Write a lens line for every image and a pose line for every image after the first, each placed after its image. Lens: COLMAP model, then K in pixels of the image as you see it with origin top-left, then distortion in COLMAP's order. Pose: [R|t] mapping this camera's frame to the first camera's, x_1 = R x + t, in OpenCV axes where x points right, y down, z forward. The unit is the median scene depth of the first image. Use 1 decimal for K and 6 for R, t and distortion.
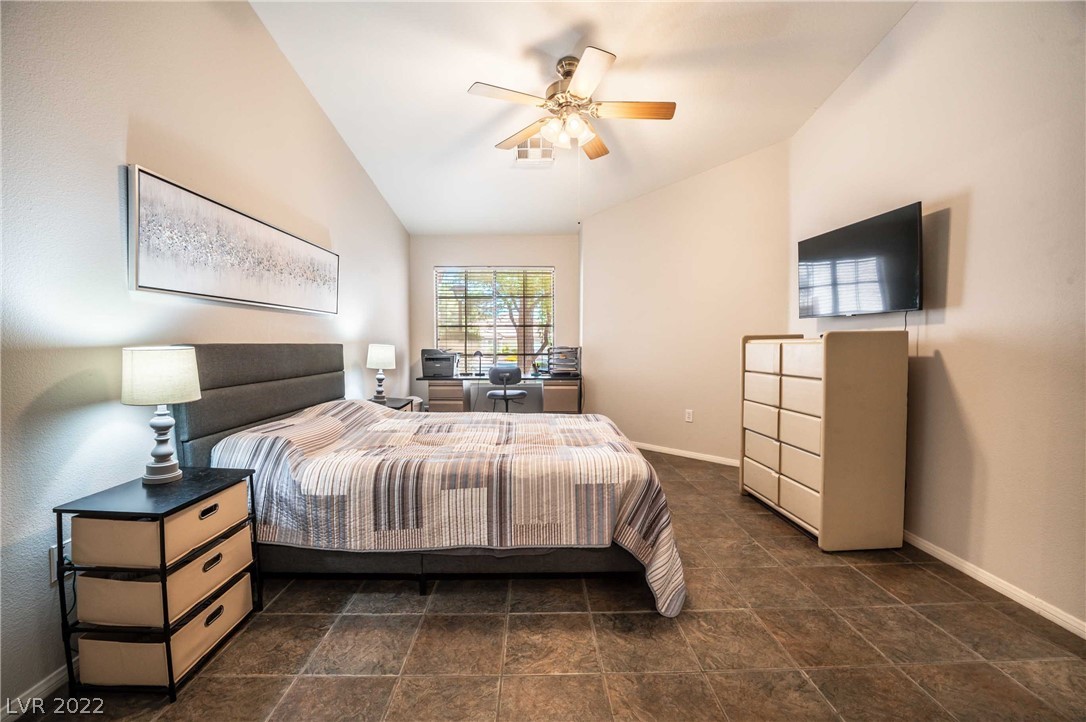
lens RADIAL K [[440.2, 0, 539.7], [0, 440.2, 359.2], [0, 0, 1]] dist [-0.030309, 0.004025]
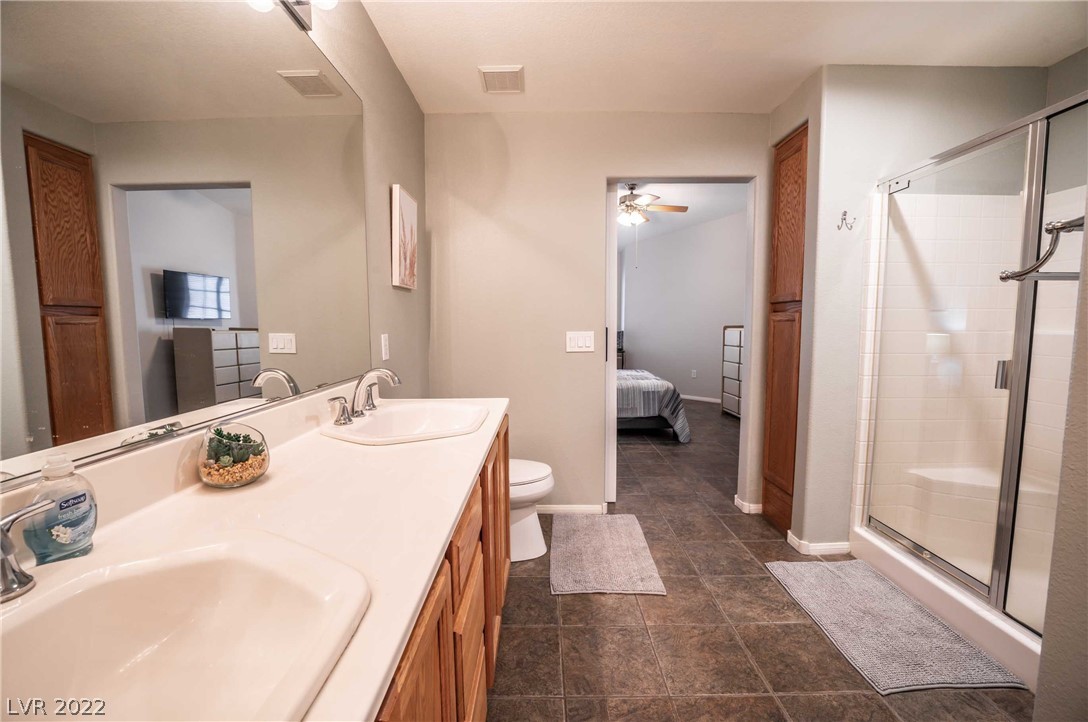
lens RADIAL K [[441.0, 0, 540.7], [0, 441.0, 359.2], [0, 0, 1]] dist [-0.030309, 0.004025]
pose [[0.999829, -0.000701, -0.018464, -0.428611], [0.001467, 0.999138, 0.041487, 0.013518], [0.018419, -0.041507, 0.998968, -1.381380]]
